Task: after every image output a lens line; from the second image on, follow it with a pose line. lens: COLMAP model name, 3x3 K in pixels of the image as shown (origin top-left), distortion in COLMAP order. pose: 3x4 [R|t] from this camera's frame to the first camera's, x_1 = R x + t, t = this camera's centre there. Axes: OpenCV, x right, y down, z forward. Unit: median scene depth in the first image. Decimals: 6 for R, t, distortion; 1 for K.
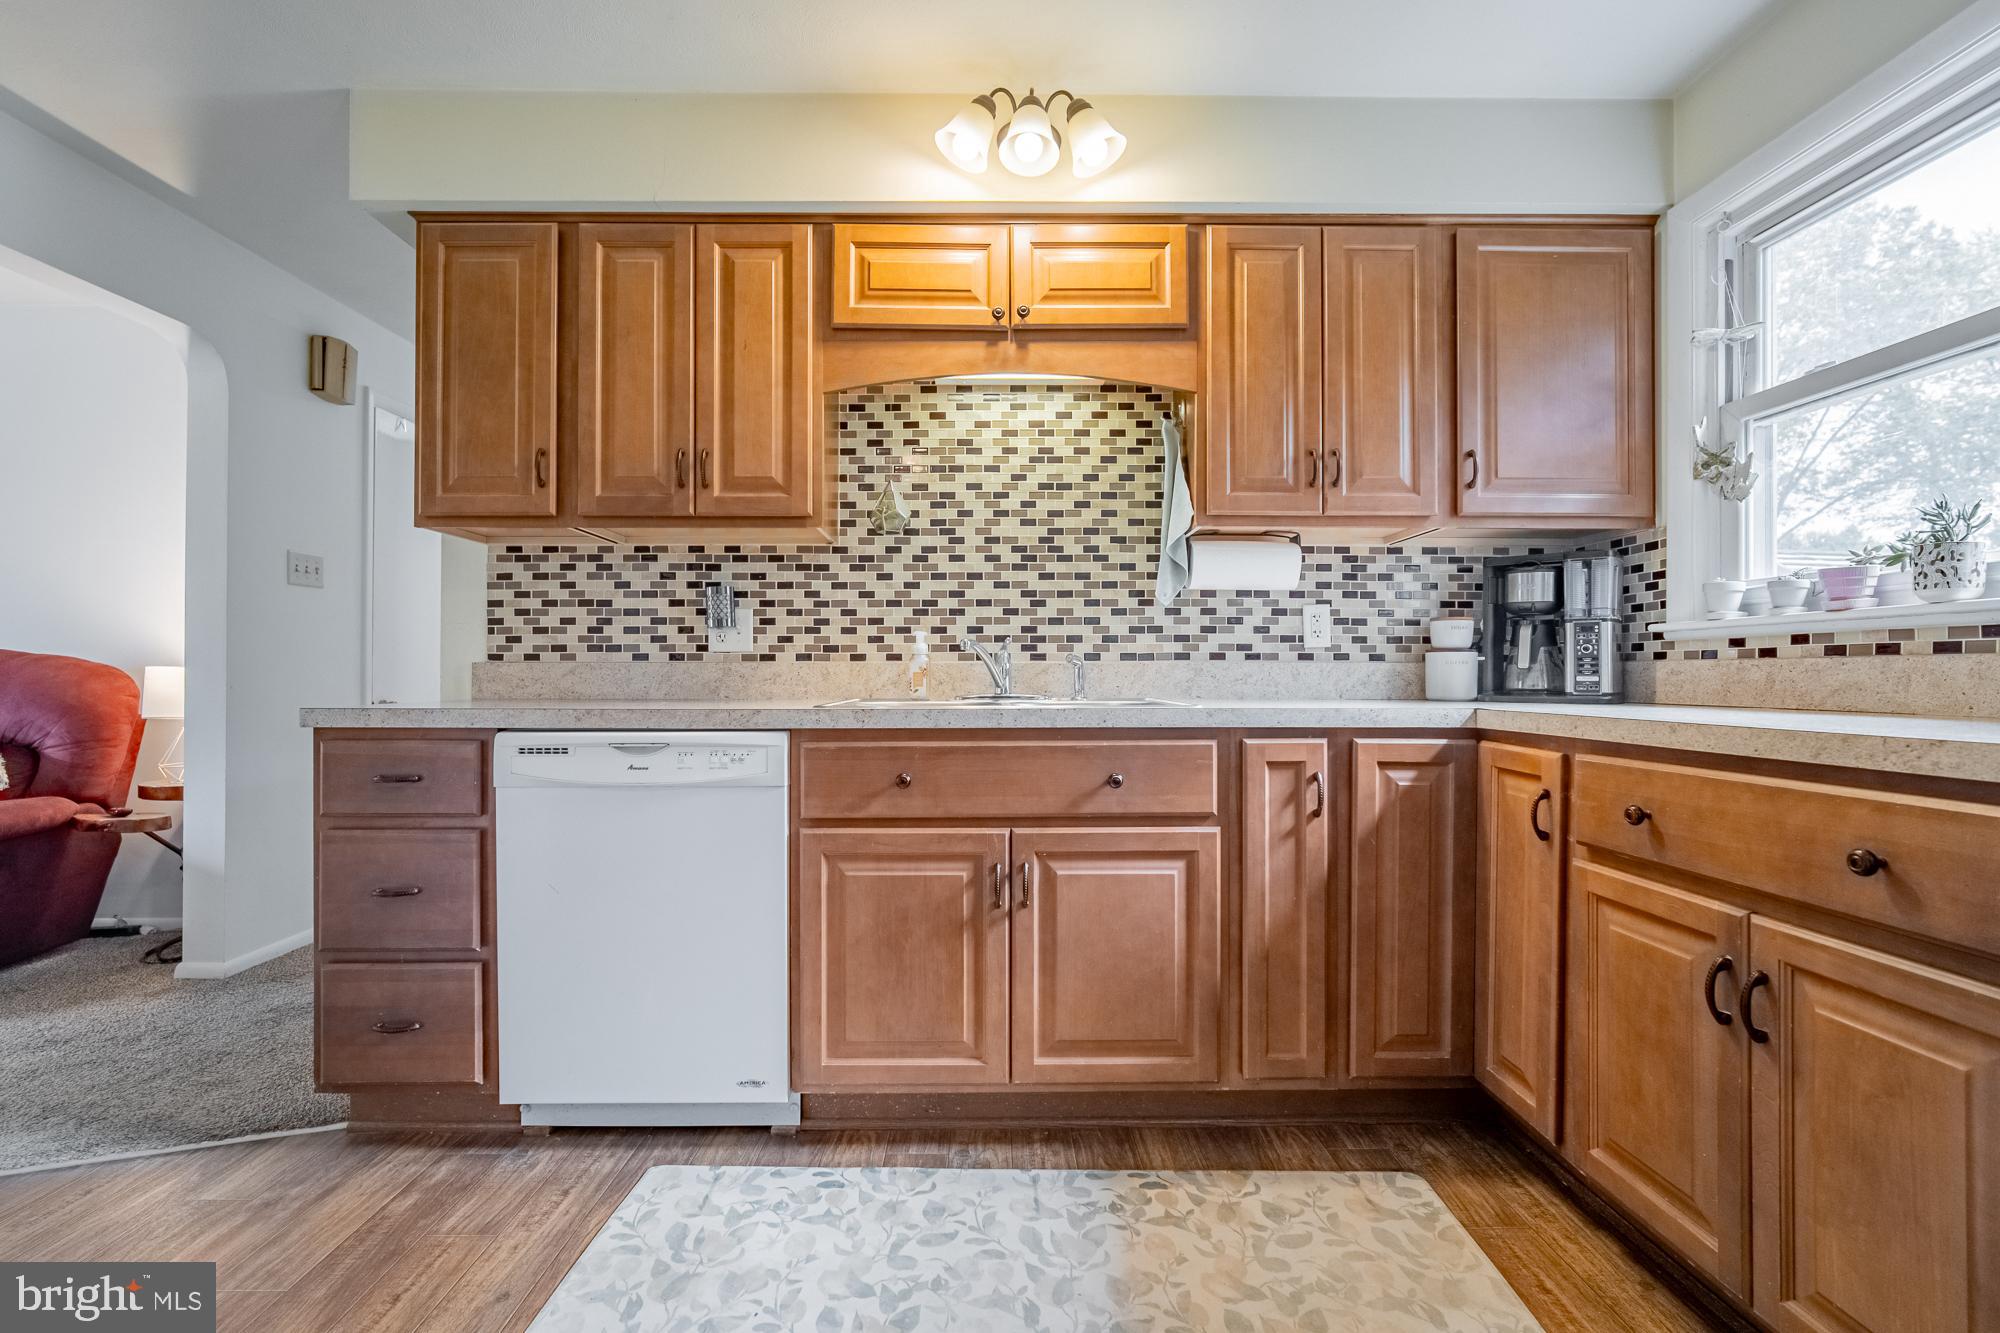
lens RADIAL K [[891.4, 0, 995.5], [0, 891.4, 669.9], [0, 0, 1]] dist [-0.007060, 0.000103]
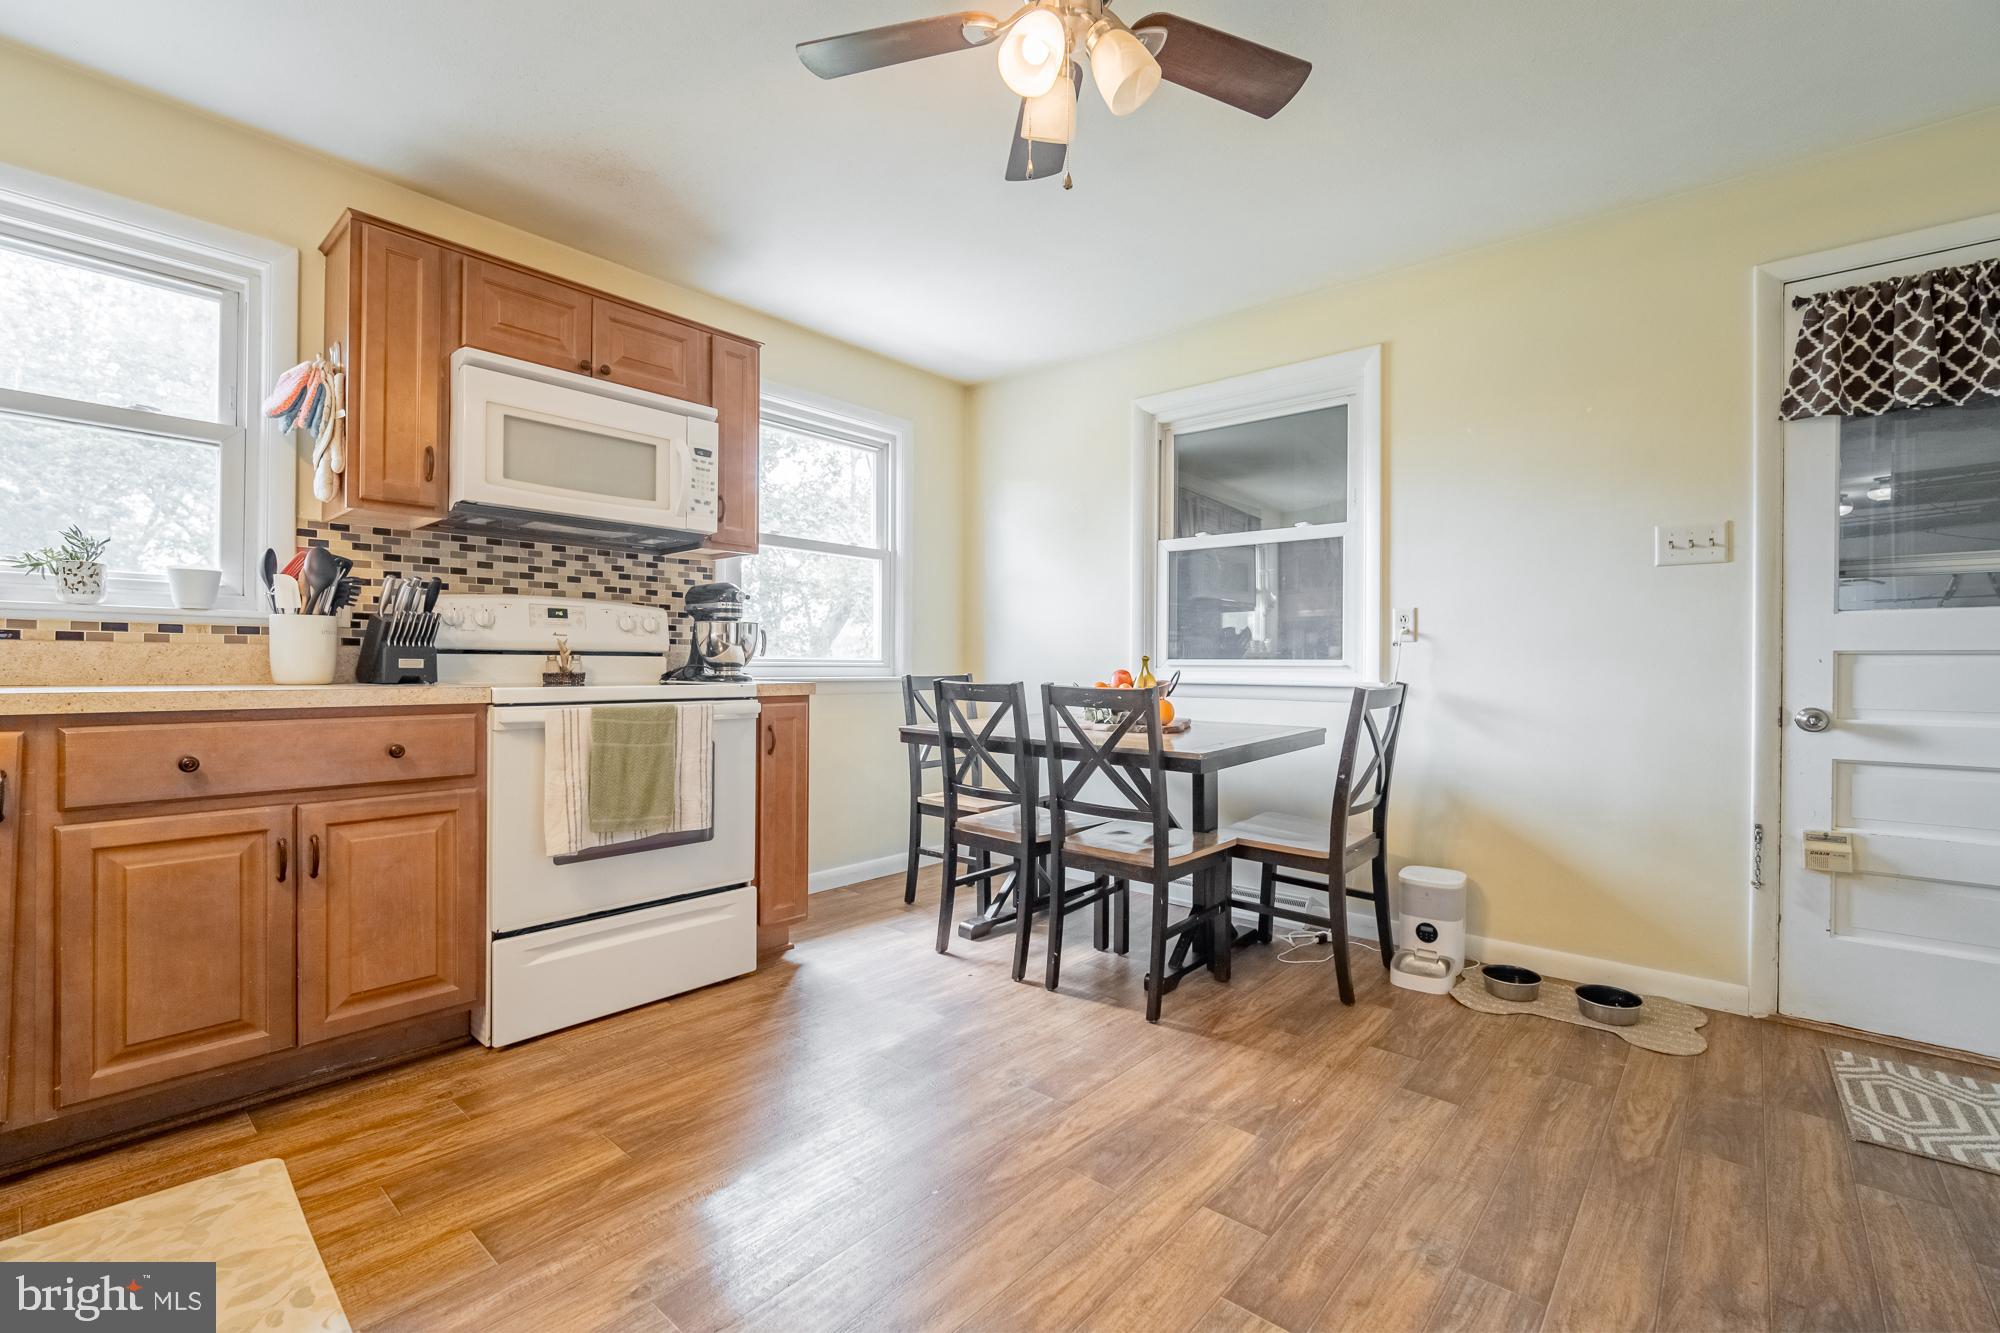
lens RADIAL K [[867.7, 0, 1000.0], [0, 867.7, 666.5], [0, 0, 1]] dist [-0.007096, 0.000227]
pose [[-0.741917, -0.006837, 0.670457, -0.633383], [-0.011455, 0.999931, -0.002479, 0.006300], [-0.670394, -0.009519, -0.741944, 0.720938]]
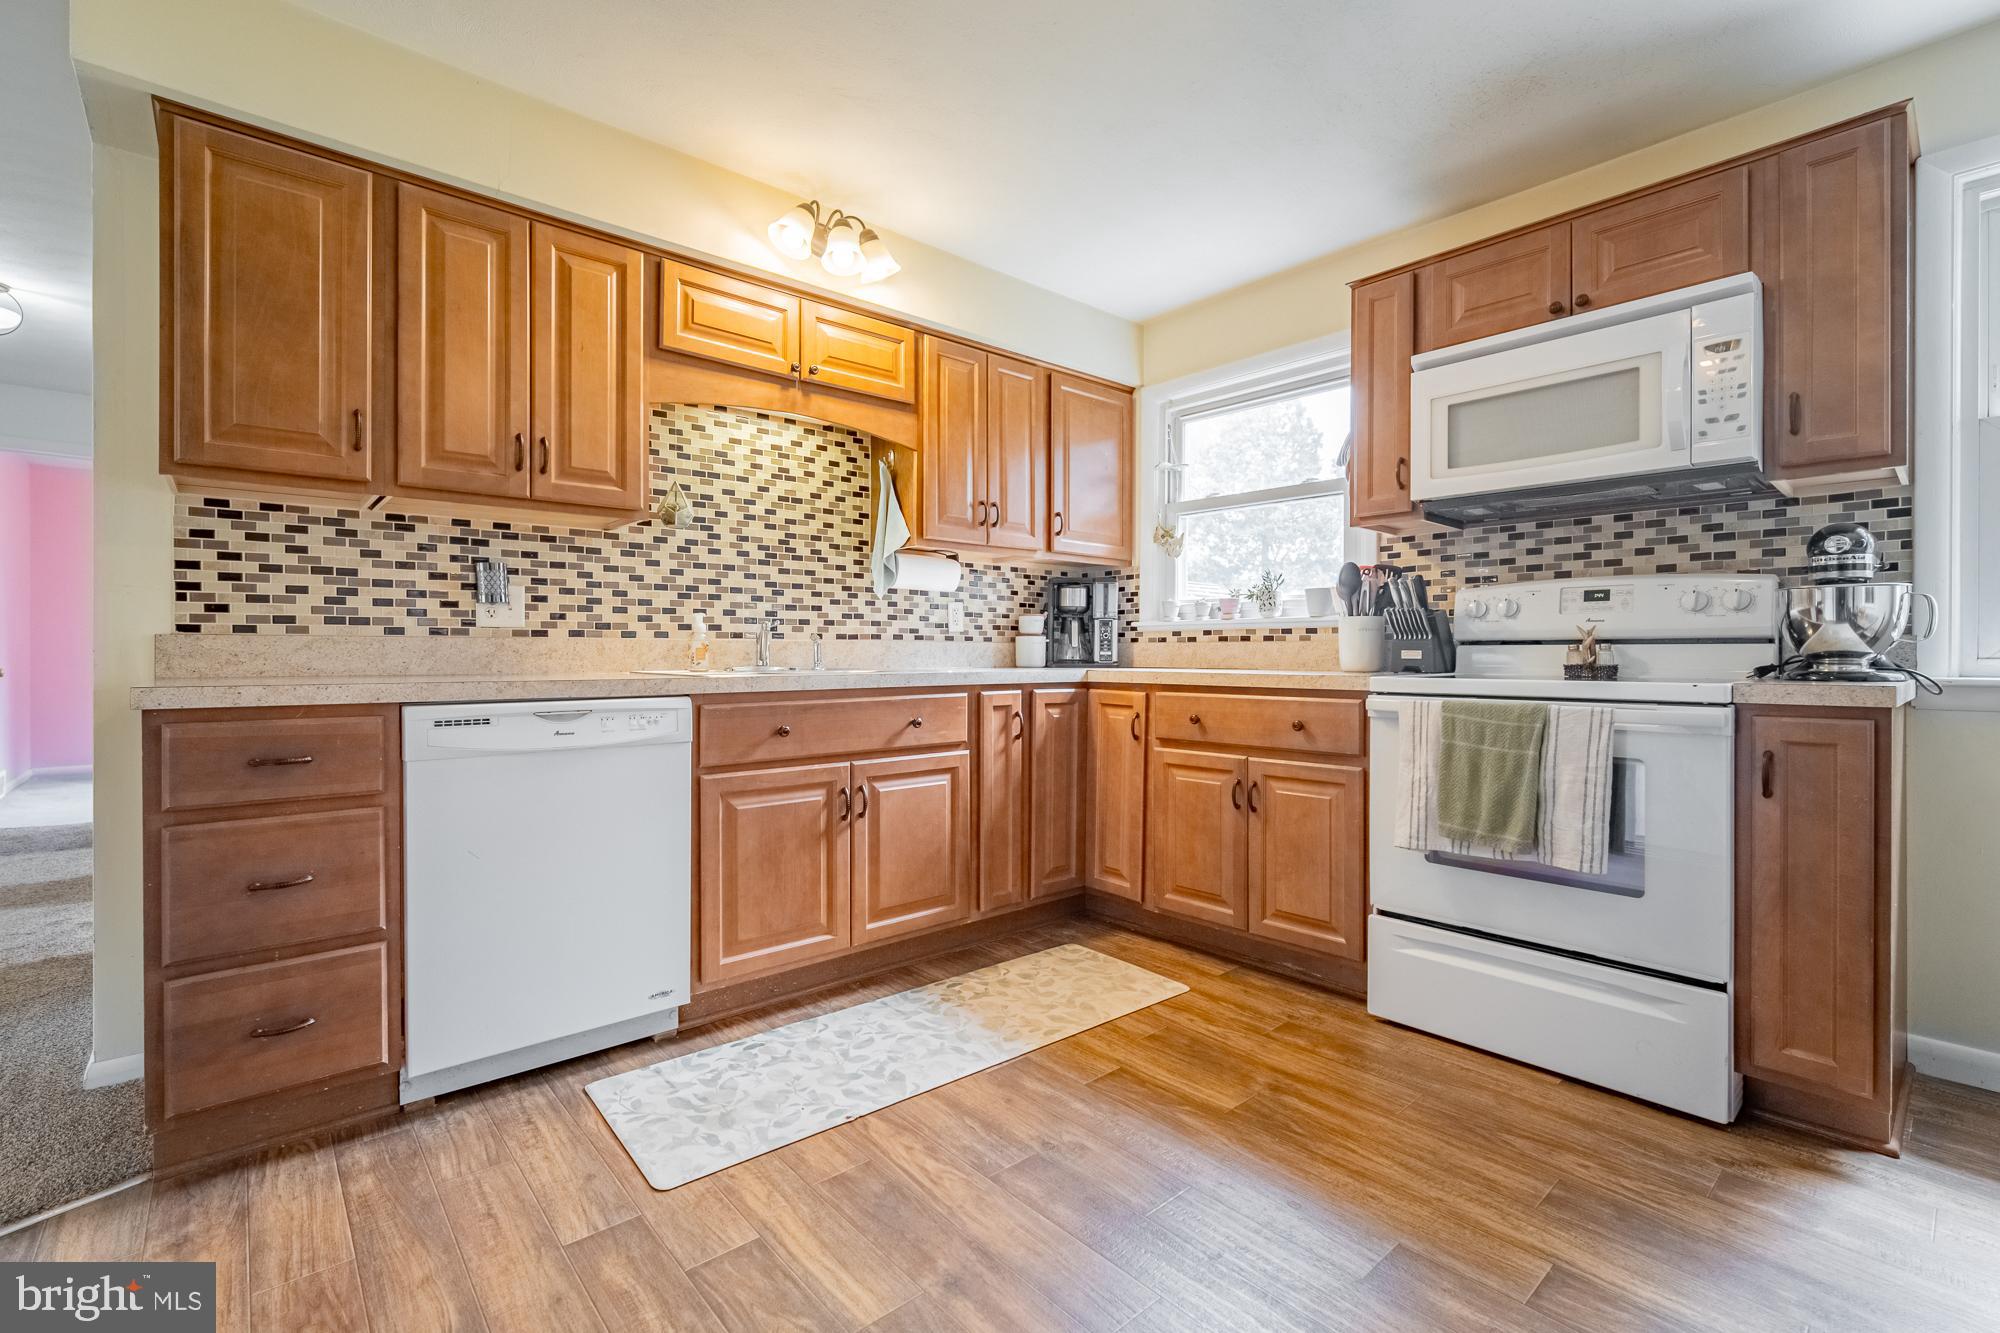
lens RADIAL K [[878.4, 0, 1007.8], [0, 878.4, 656.4], [0, 0, 1]] dist [-0.002001, 0.000014]
pose [[0.757519, -0.002621, 0.652808, -0.580493], [-0.003998, 0.999955, 0.008654, 0.002278], [-0.652801, -0.009166, 0.757474, -0.155008]]
